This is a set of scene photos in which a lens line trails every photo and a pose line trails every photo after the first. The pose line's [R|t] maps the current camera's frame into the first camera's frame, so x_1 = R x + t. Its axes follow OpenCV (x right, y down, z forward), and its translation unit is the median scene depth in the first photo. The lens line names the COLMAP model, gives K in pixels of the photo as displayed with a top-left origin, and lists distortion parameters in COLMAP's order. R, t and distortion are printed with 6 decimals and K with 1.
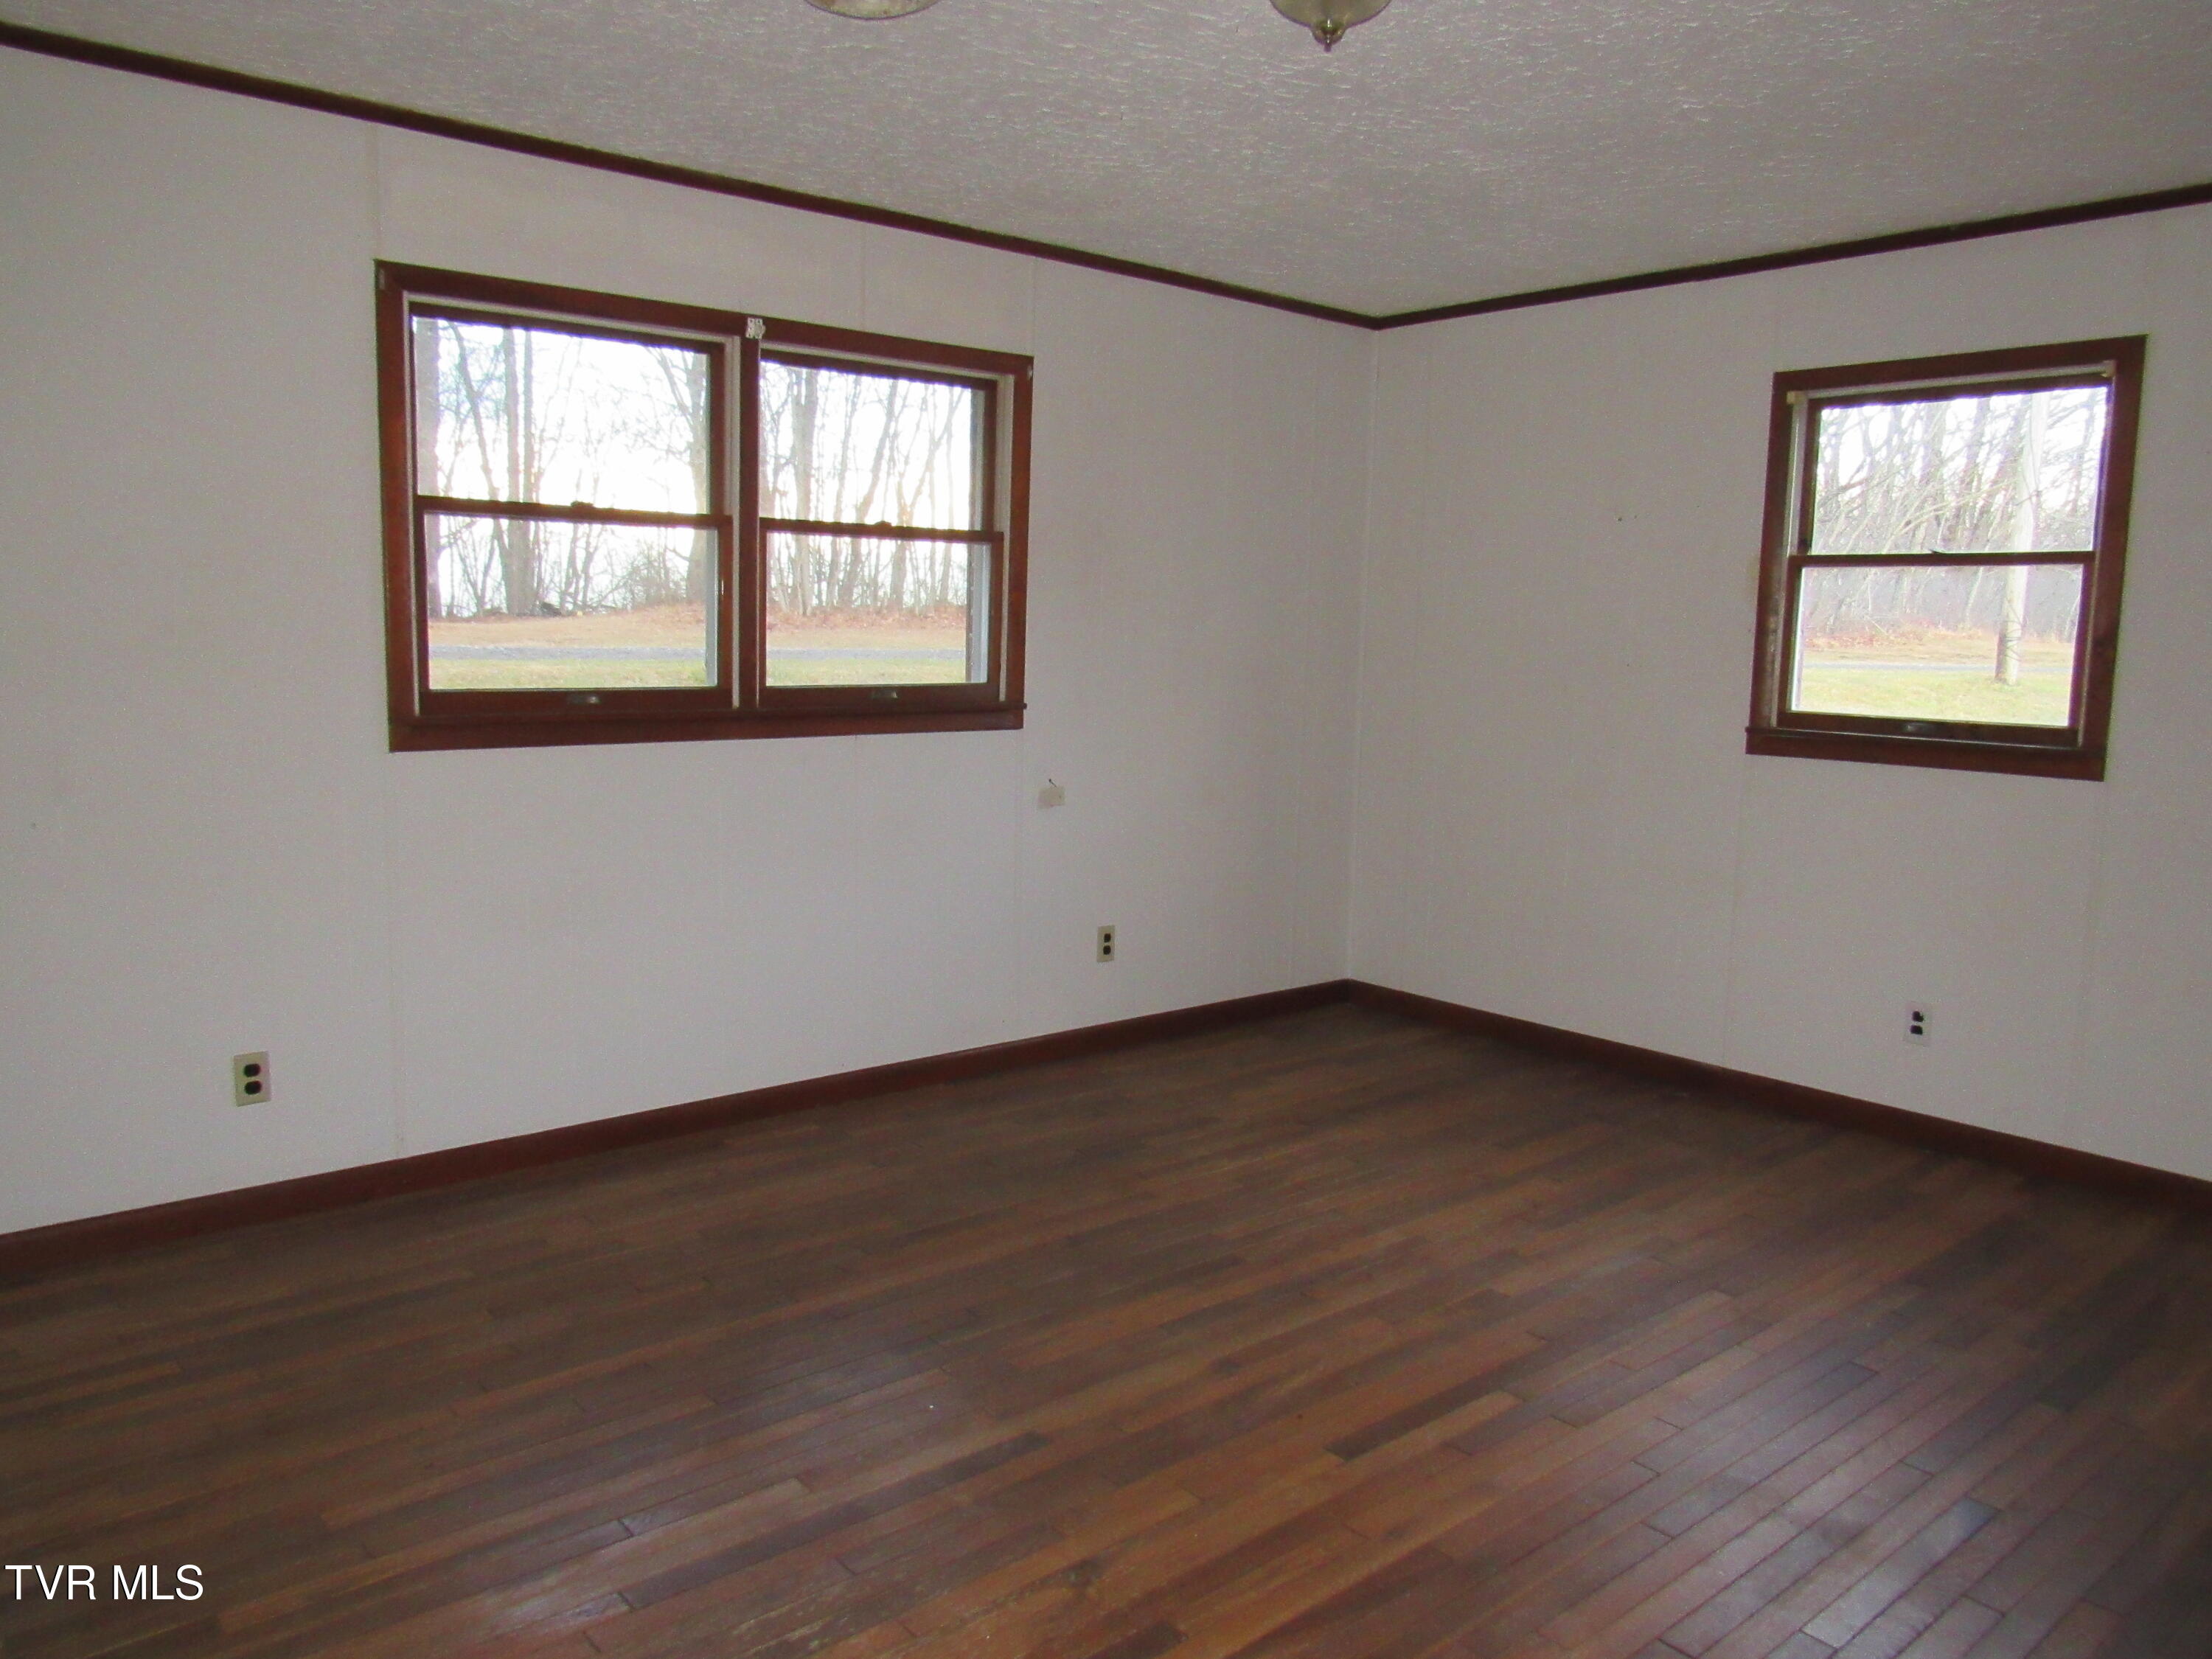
lens RADIAL K [[1578.4, 0, 1106.0], [0, 1578.4, 829.5], [0, 0, 1]] dist [-0.004964, -0.001560]
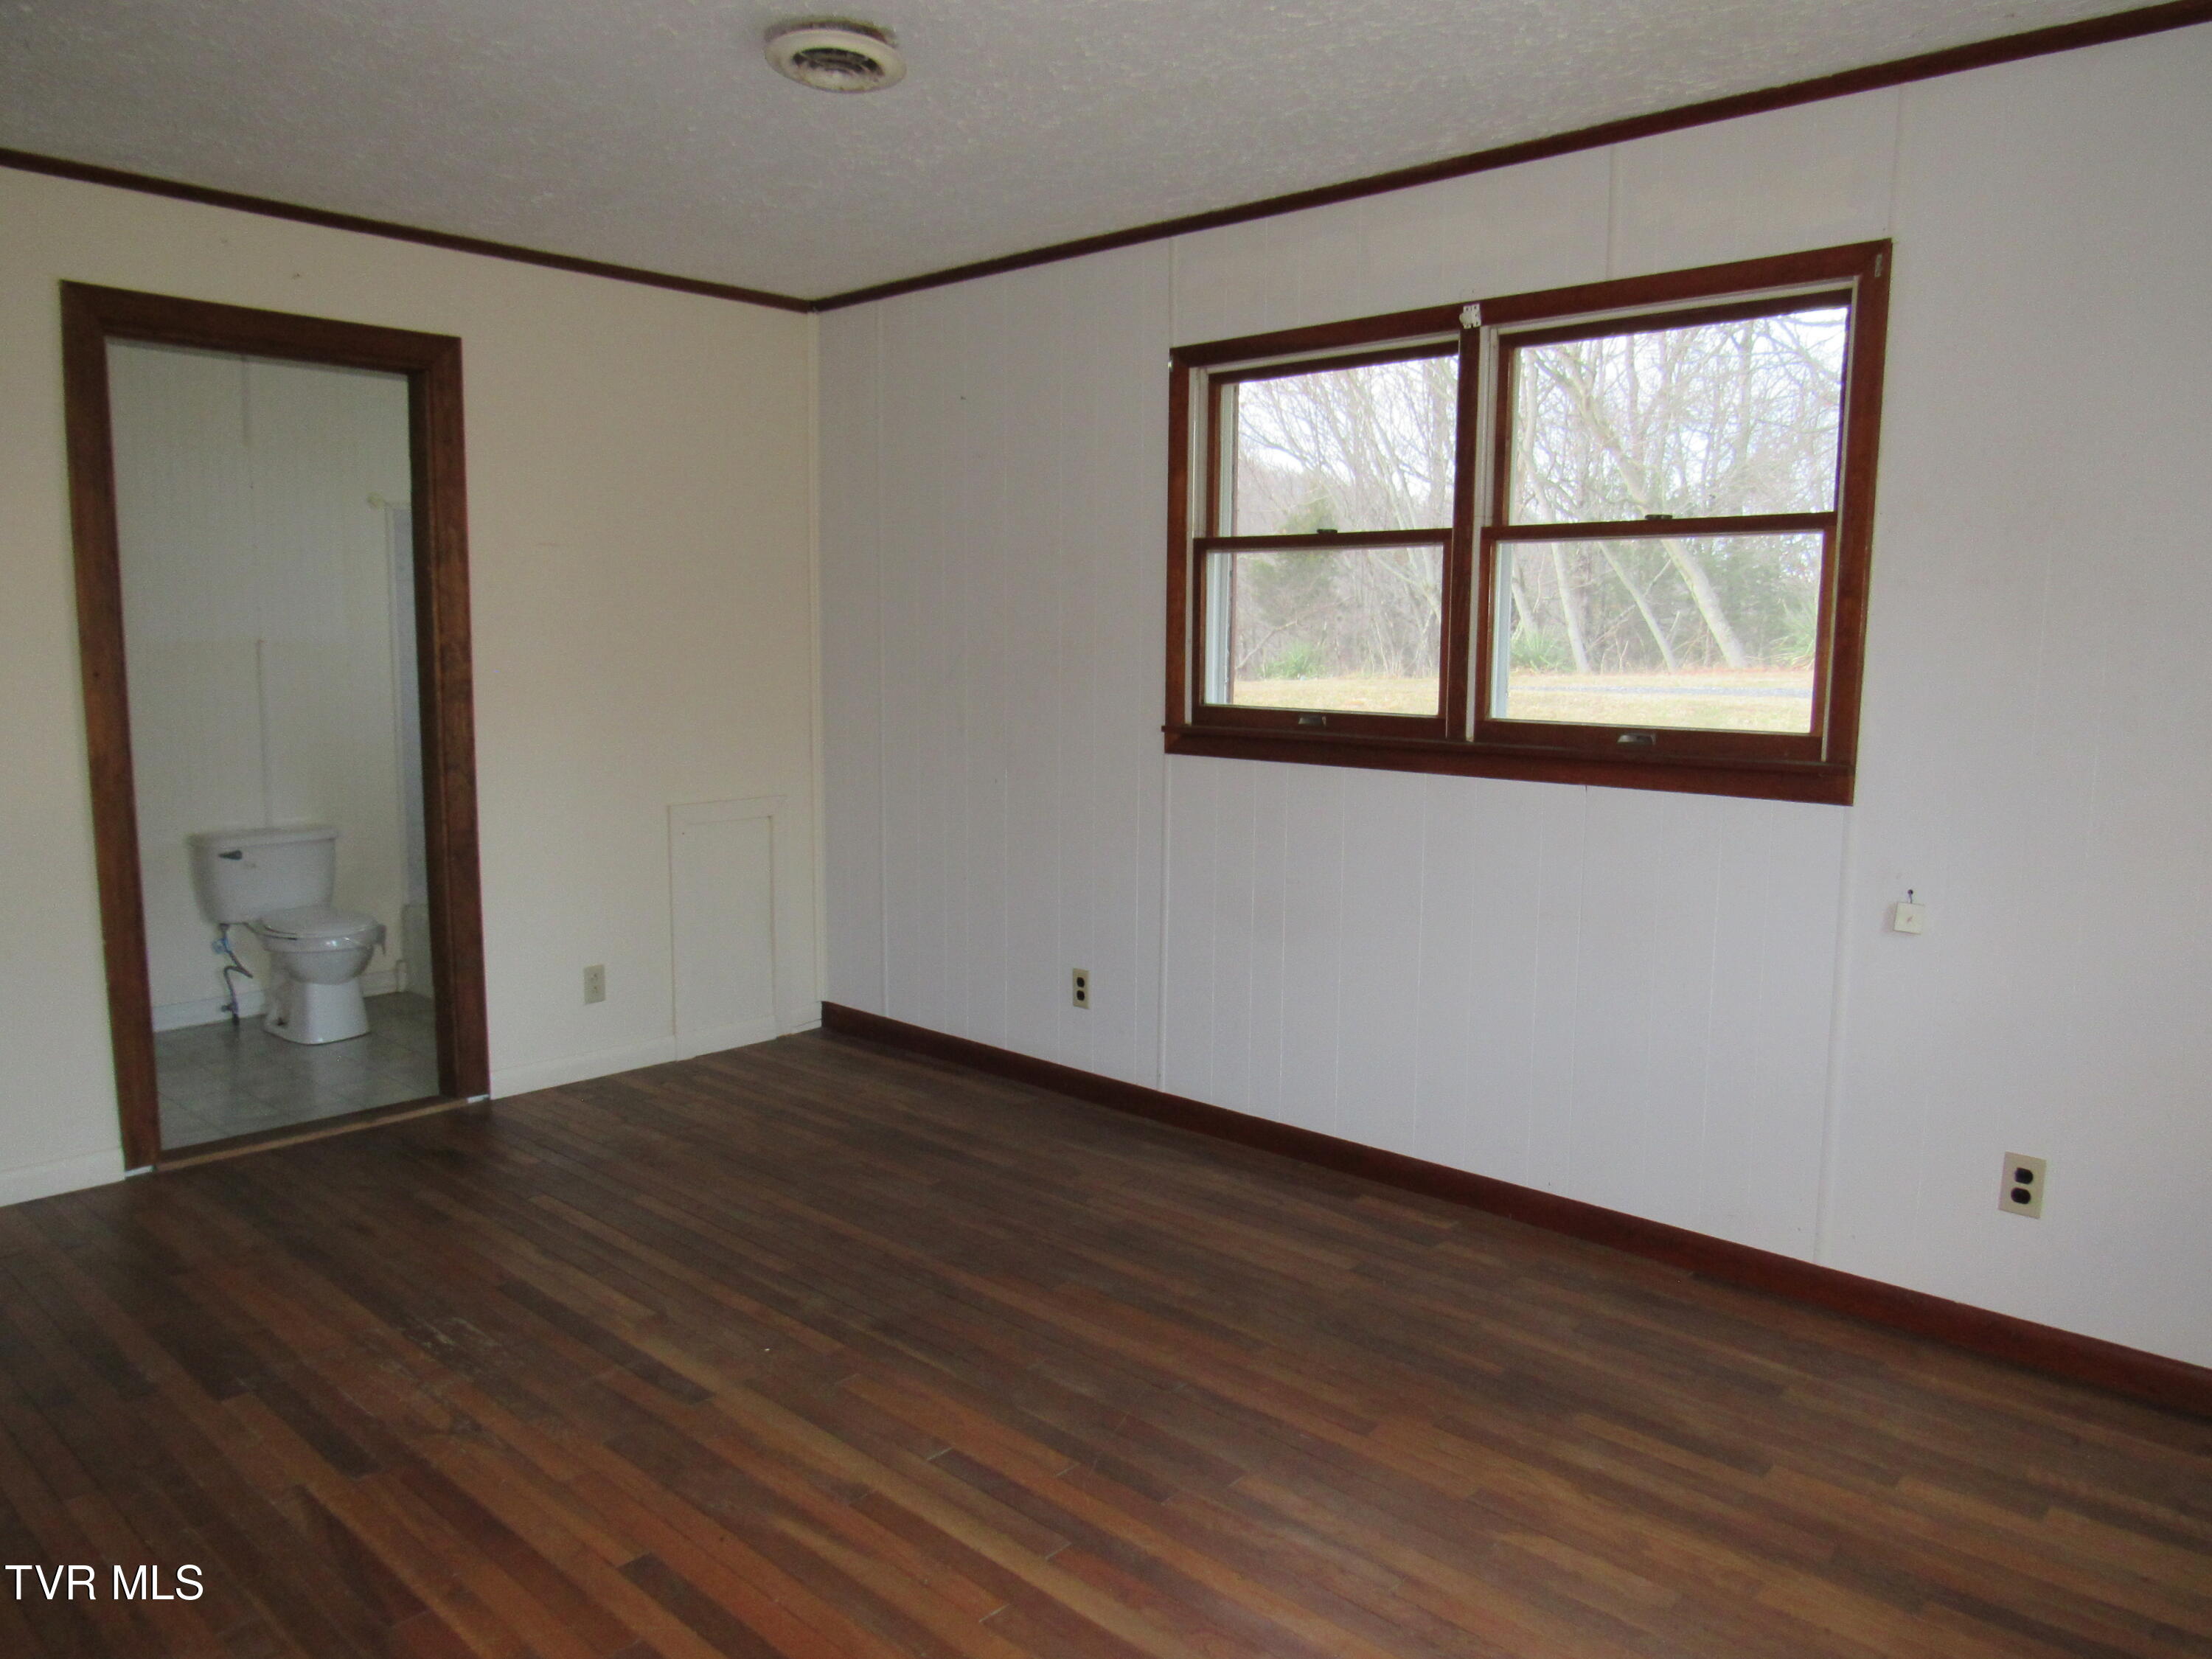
lens RADIAL K [[1586.7, 0, 1119.8], [0, 1586.7, 827.3], [0, 0, 1]] dist [-0.023625, -0.001398]
pose [[0.129498, 0.102609, -0.986256, 0.652591], [-0.136241, 0.987040, 0.084801, -0.079817], [0.982176, 0.123387, 0.141799, 0.703013]]
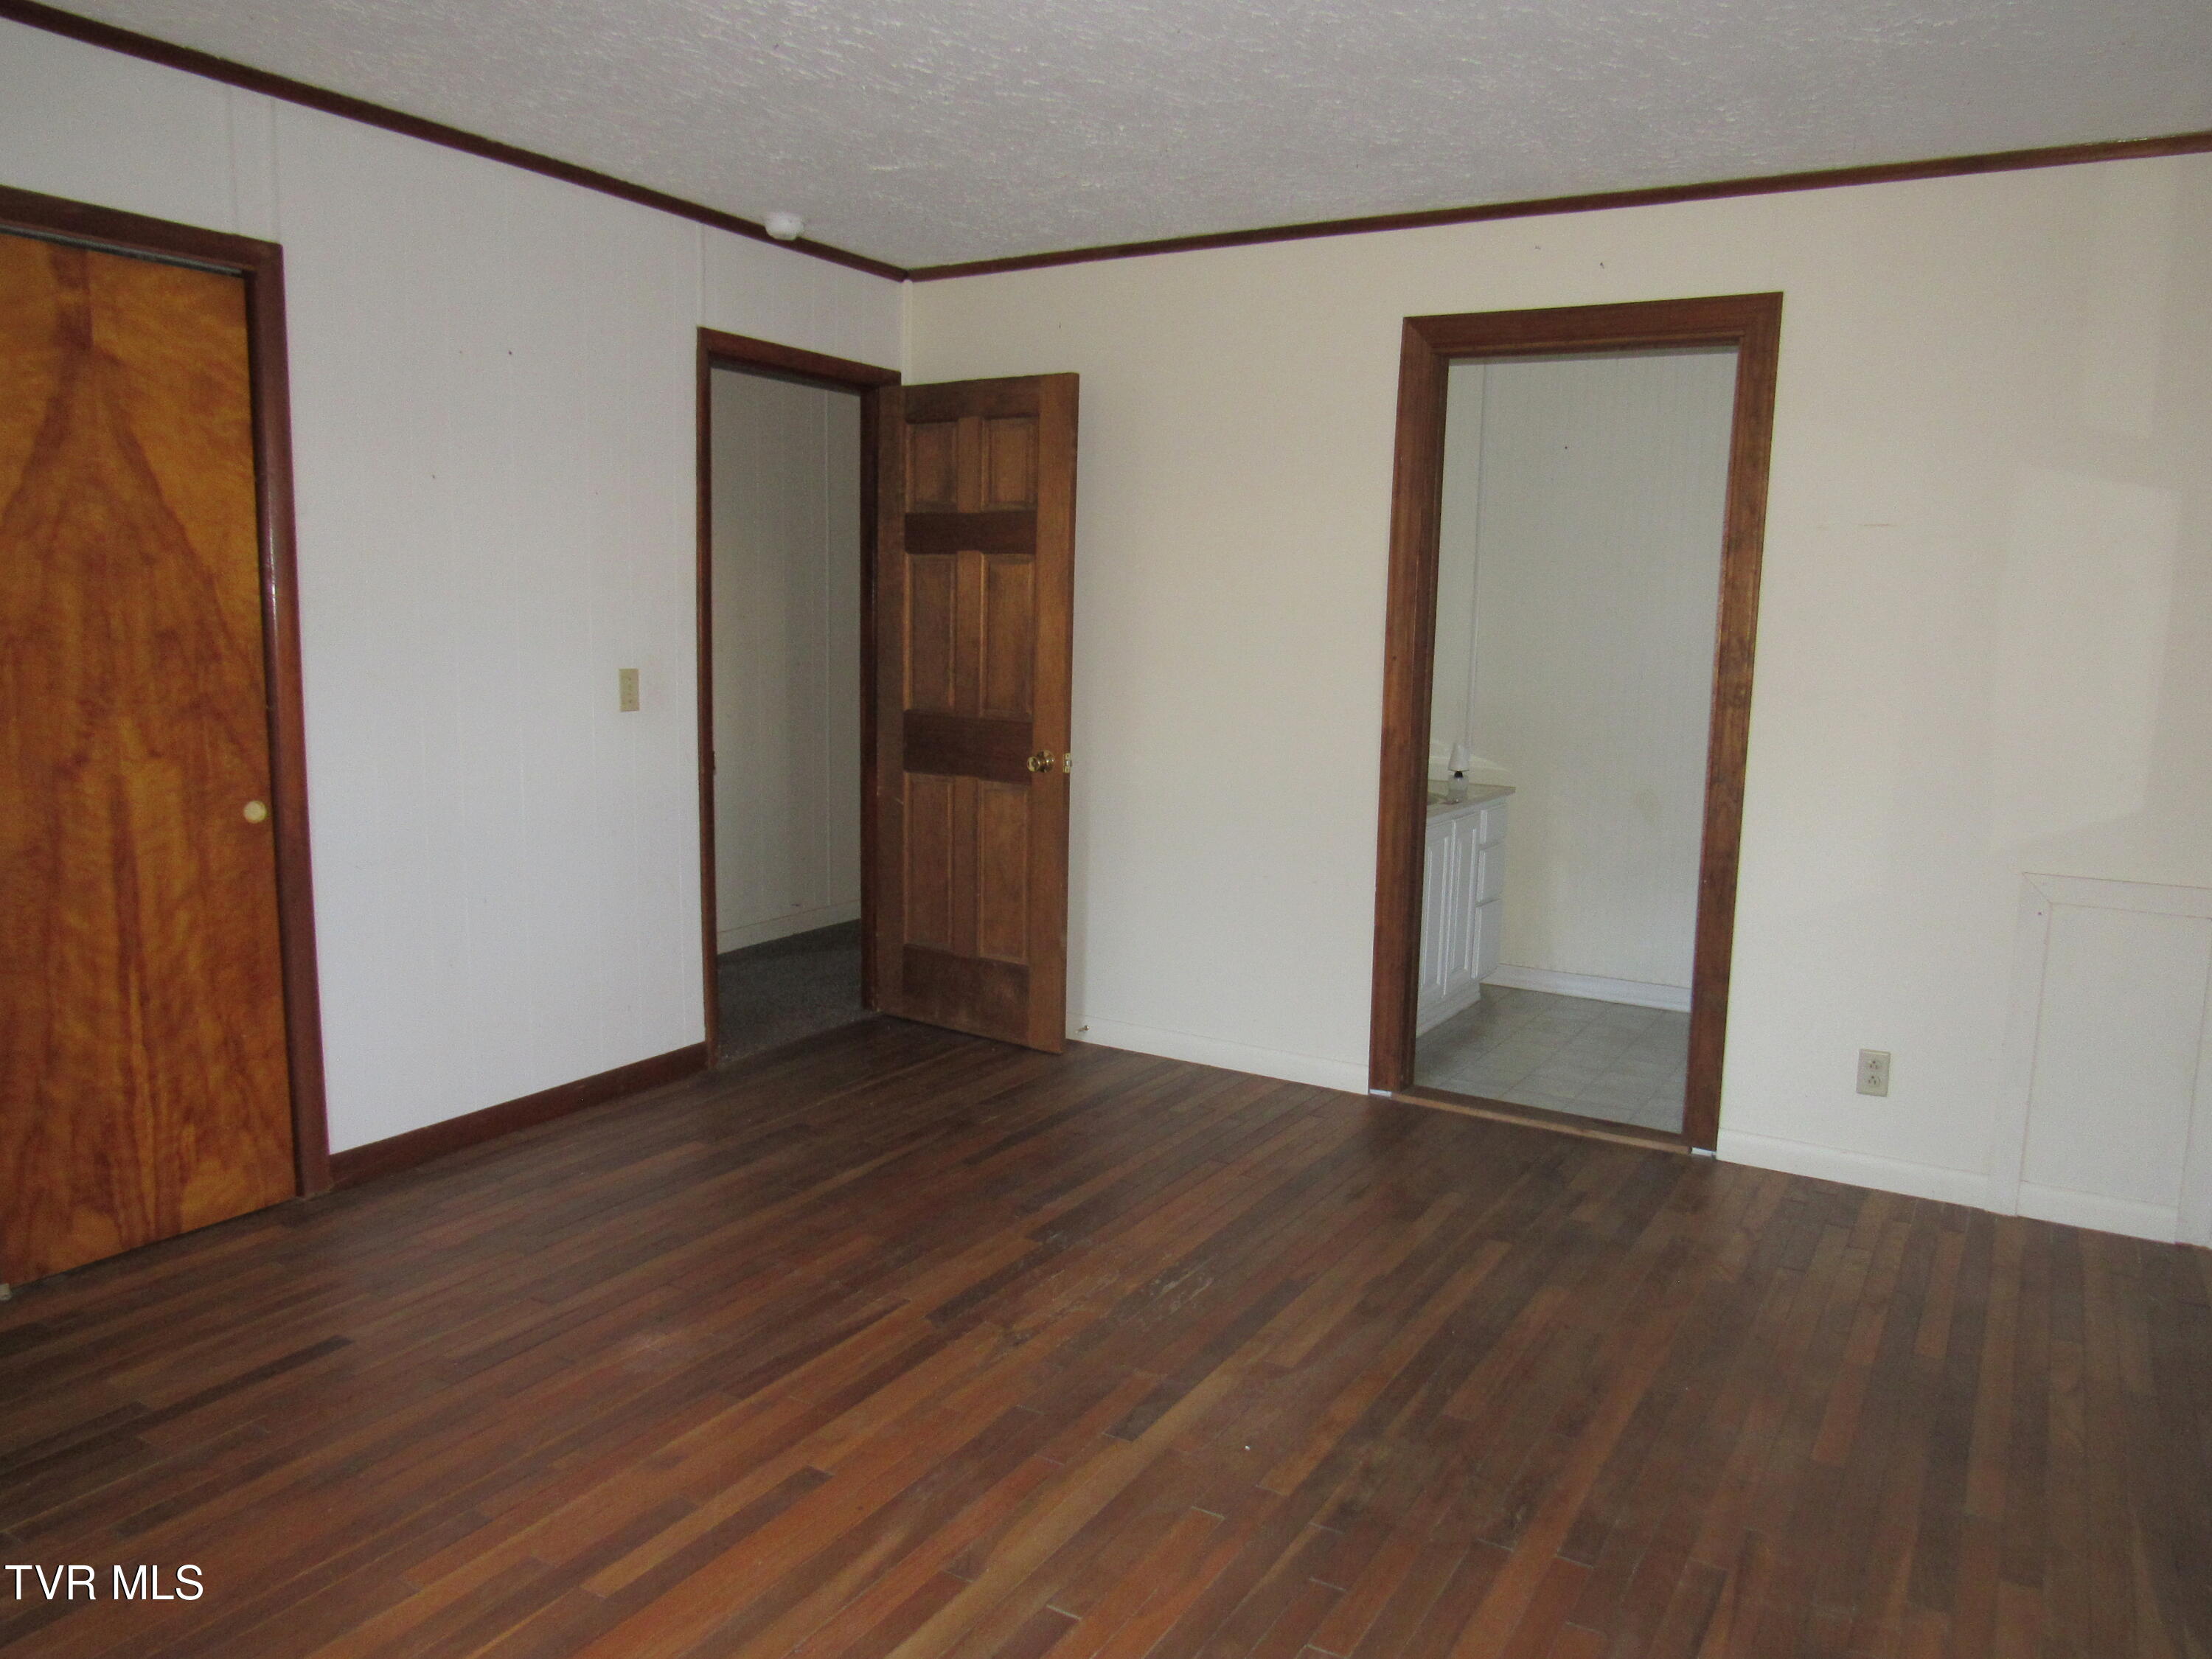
lens RADIAL K [[1586.7, 0, 1119.8], [0, 1586.7, 827.3], [0, 0, 1]] dist [-0.023625, -0.001398]
pose [[-0.944027, 0.005066, -0.329828, 0.185601], [-0.084033, 0.963200, 0.255311, -0.156123], [0.318984, 0.268737, -0.908862, 1.176691]]
